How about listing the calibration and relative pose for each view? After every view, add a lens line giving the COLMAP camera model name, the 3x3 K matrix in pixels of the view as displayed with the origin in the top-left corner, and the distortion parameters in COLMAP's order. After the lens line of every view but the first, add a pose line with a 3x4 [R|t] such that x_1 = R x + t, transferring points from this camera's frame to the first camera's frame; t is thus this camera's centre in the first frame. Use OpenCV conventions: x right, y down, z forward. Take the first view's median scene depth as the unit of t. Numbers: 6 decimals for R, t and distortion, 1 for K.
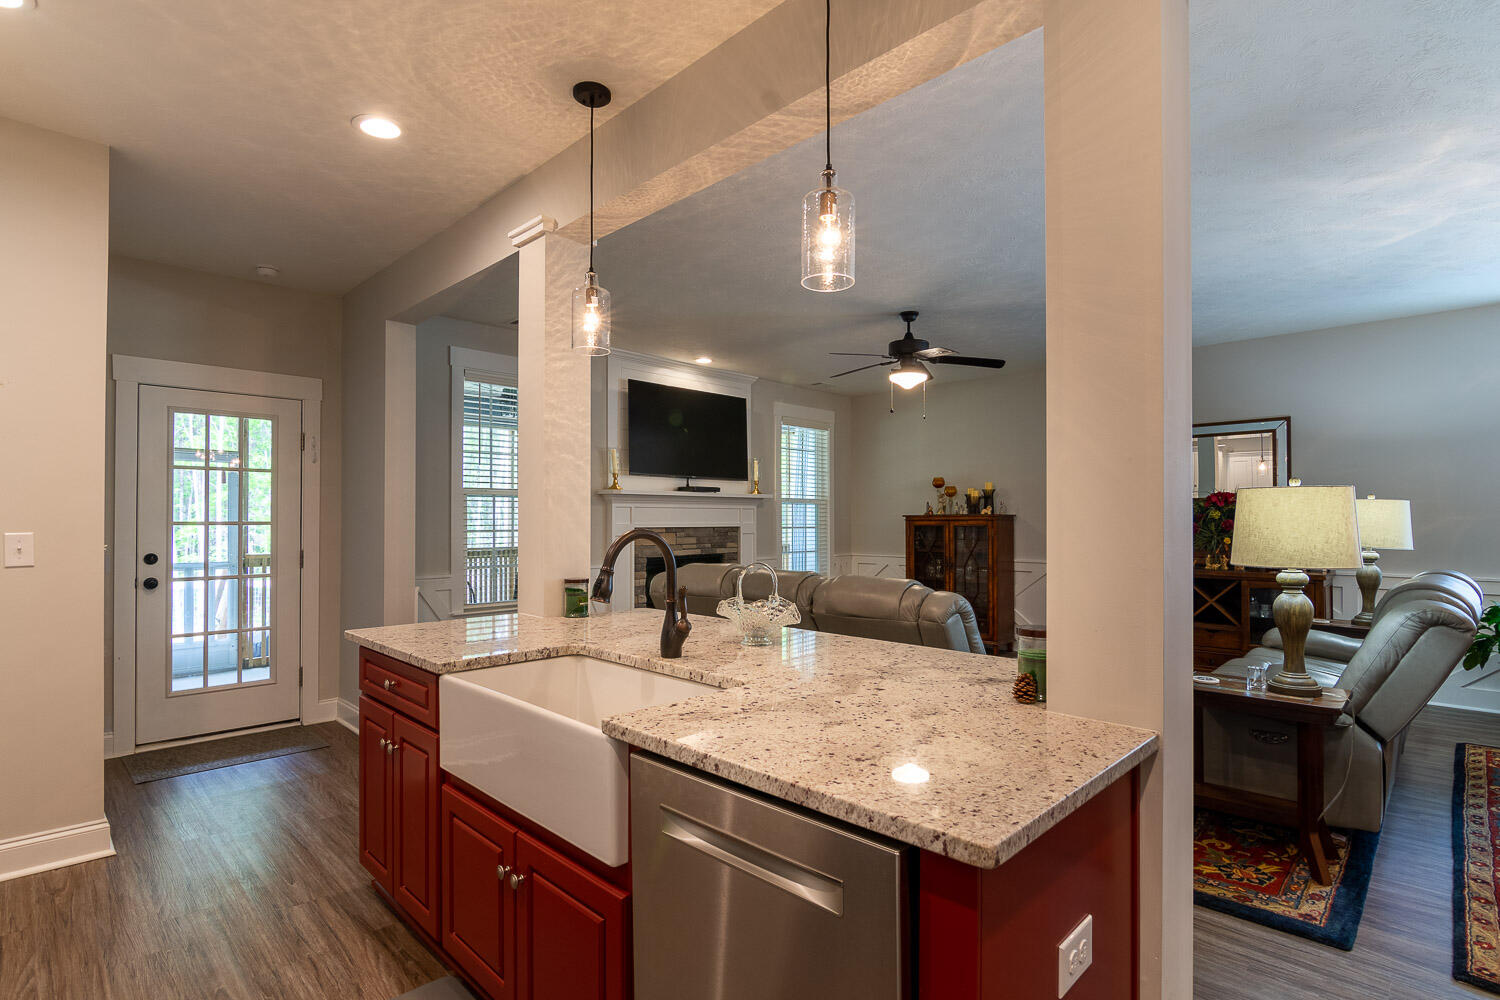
lens RADIAL K [[734.9, 0, 749.8], [0, 734.9, 514.7], [0, 0, 1]] dist [-0.003856, -0.001533]
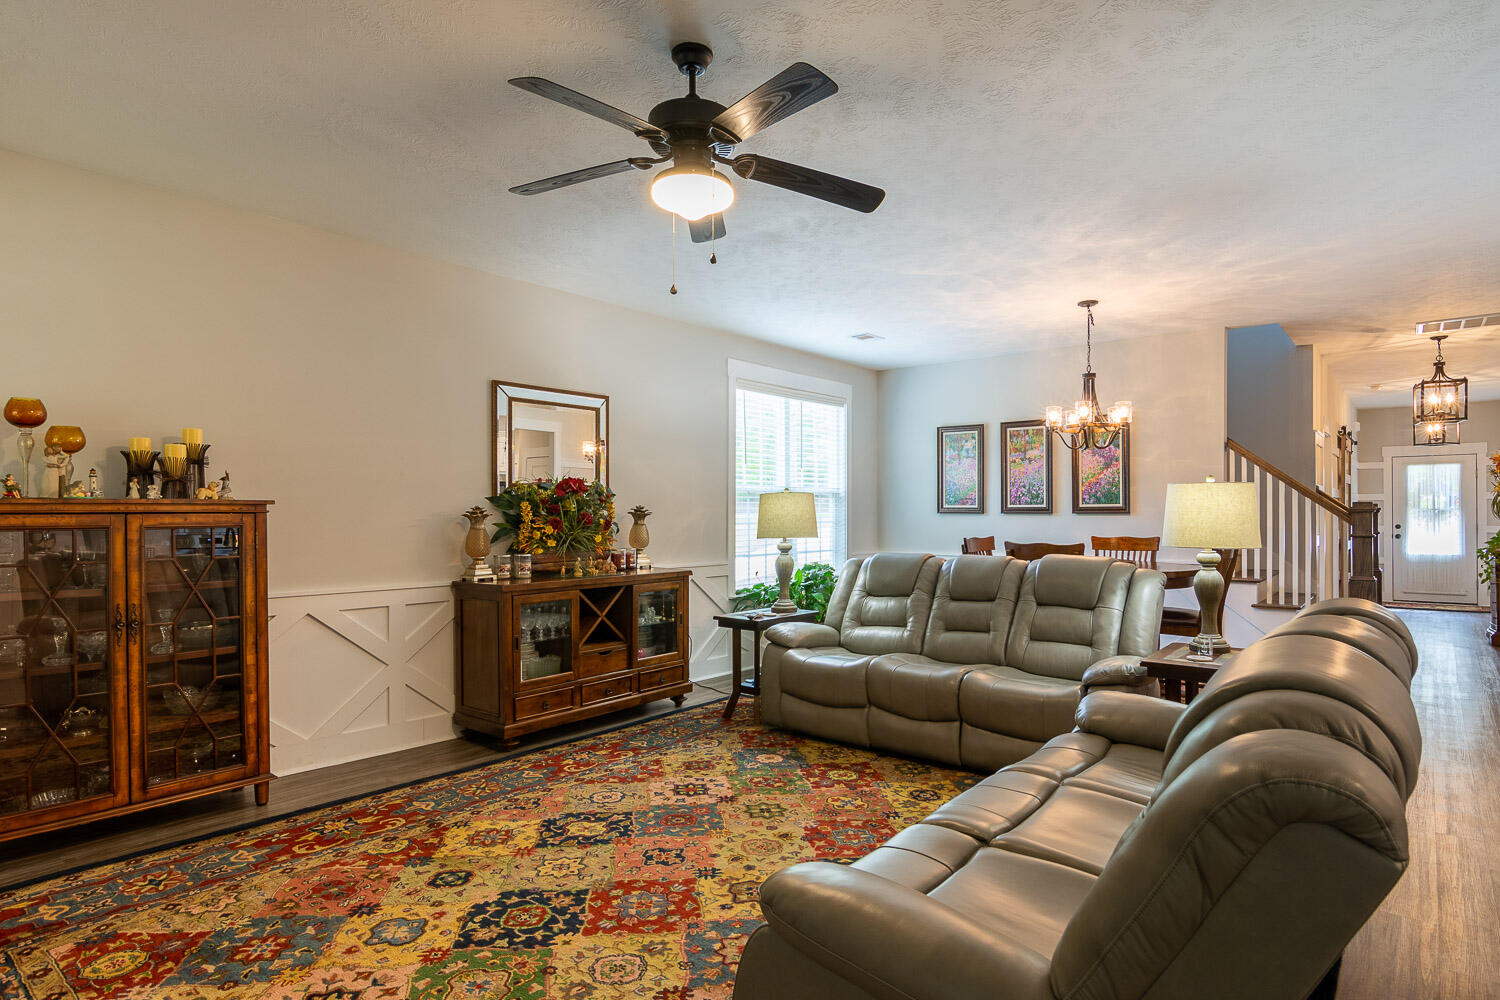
lens RADIAL K [[813.8, 0, 773.6], [0, 813.8, 515.1], [0, 0, 1]] dist [-0.007452, -0.001753]
pose [[-0.104276, -0.000555, 0.994548, -0.199567], [-0.005376, 0.999986, -0.000006, 0.006821], [-0.994534, -0.005348, -0.104277, 0.704742]]
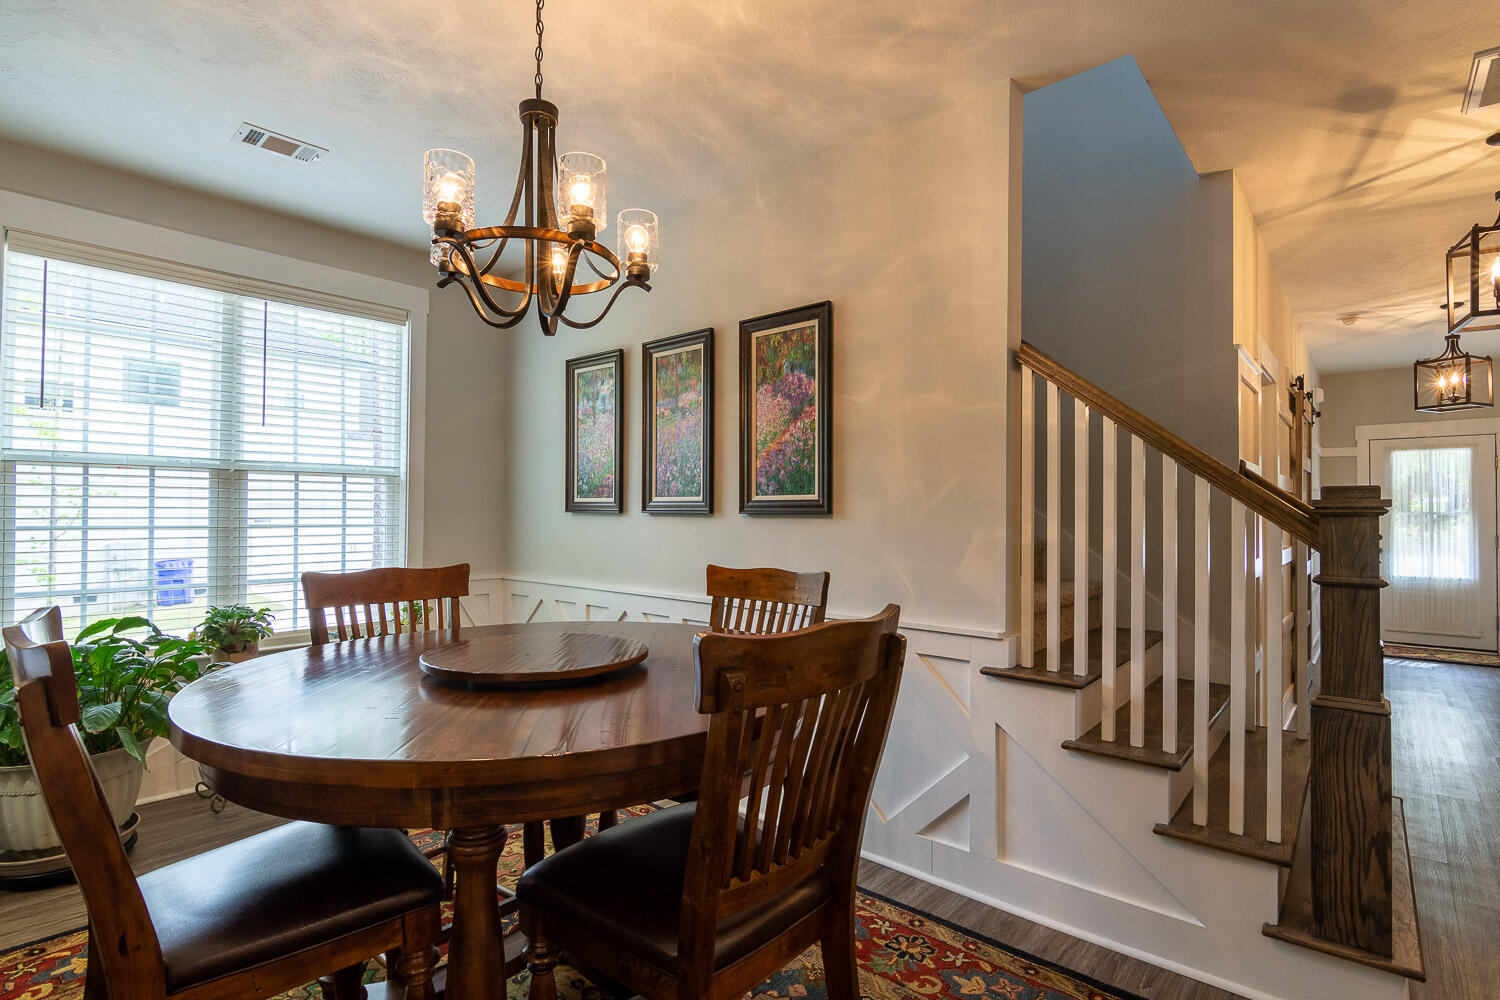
lens RADIAL K [[719.9, 0, 764.4], [0, 719.9, 505.7], [0, 0, 1]] dist [-0.004485, 0.000450]
pose [[-0.073782, 0.011329, 0.997210, 0.296764], [-0.012901, 0.999841, -0.012313, 0.003368], [-0.997191, -0.013773, -0.073624, 0.268054]]
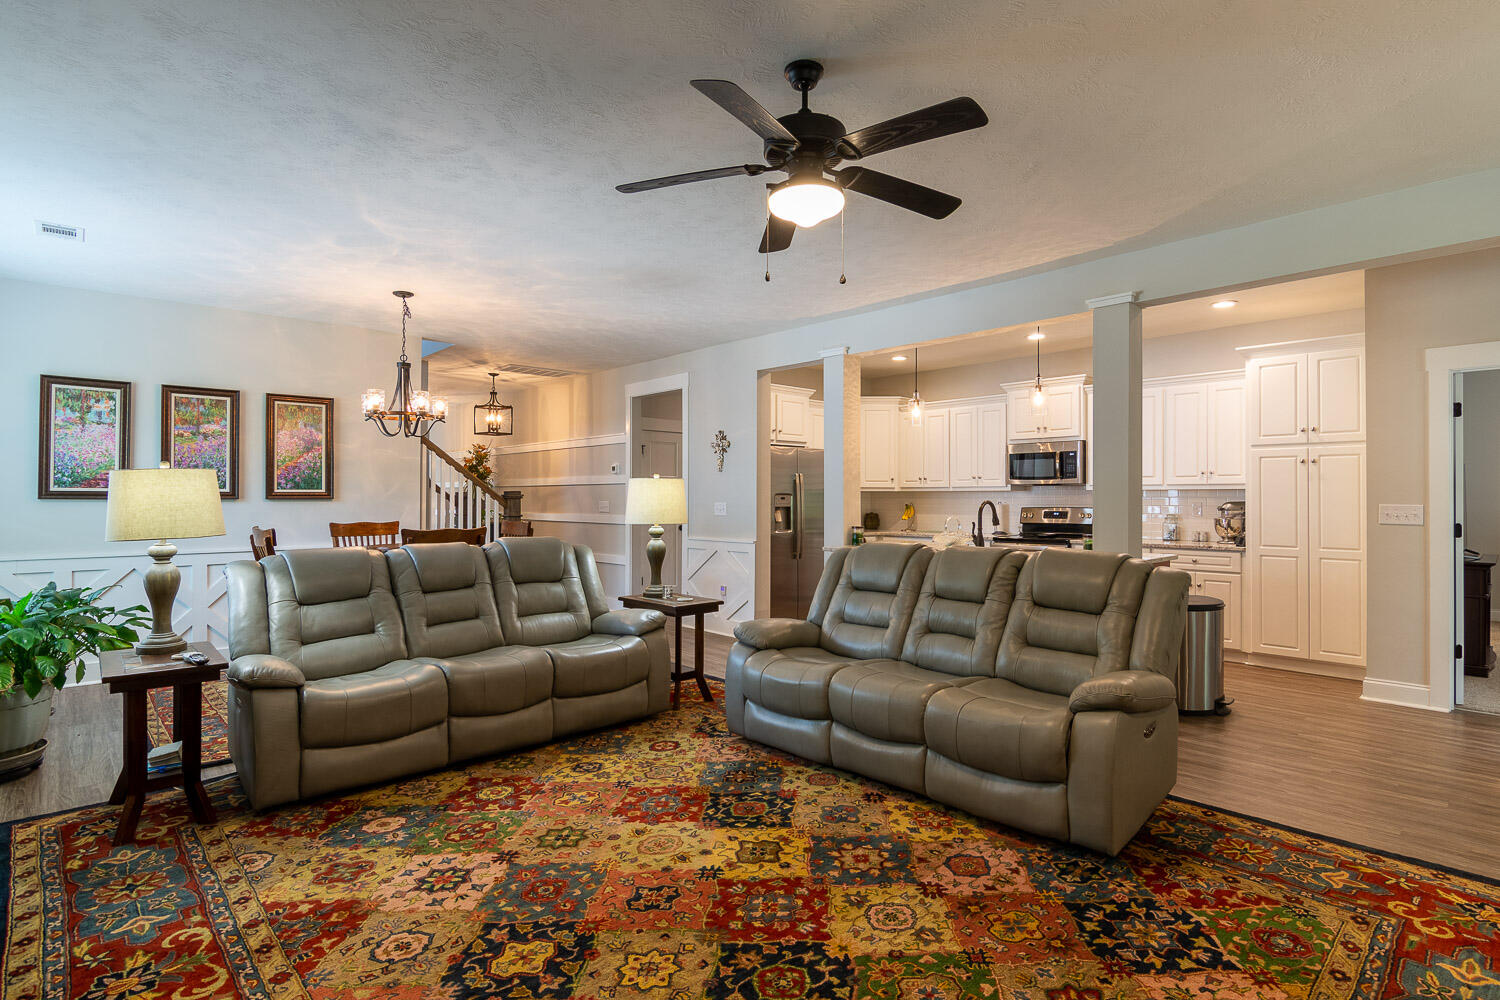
lens RADIAL K [[749.1, 0, 785.6], [0, 749.1, 494.2], [0, 0, 1]] dist [-0.012460, -0.001120]
pose [[-0.999959, 0.000462, 0.009038, 0.158052], [0.000346, 0.999917, -0.012883, 0.008039], [-0.009043, -0.012879, -0.999876, 1.046668]]
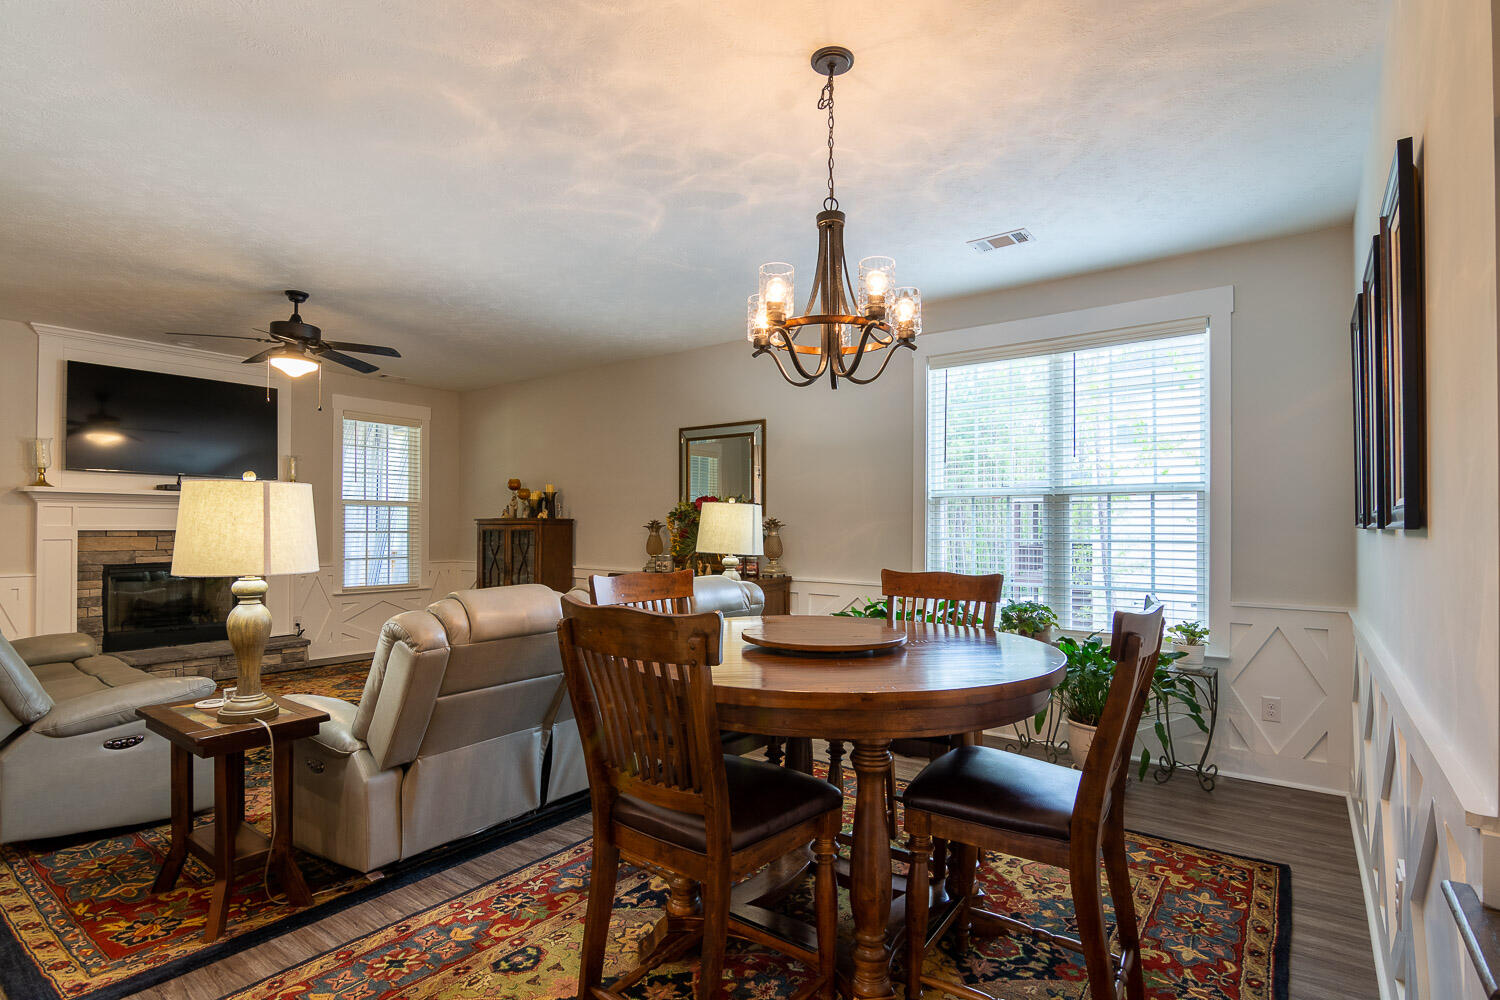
lens RADIAL K [[742.2, 0, 752.0], [0, 742.2, 519.9], [0, 0, 1]] dist [-0.011141, -0.001208]
pose [[0.991359, 0.006119, 0.131030, 0.460786], [-0.005866, 0.999980, -0.002323, 0.002245], [-0.131042, 0.001535, 0.991376, 0.019896]]
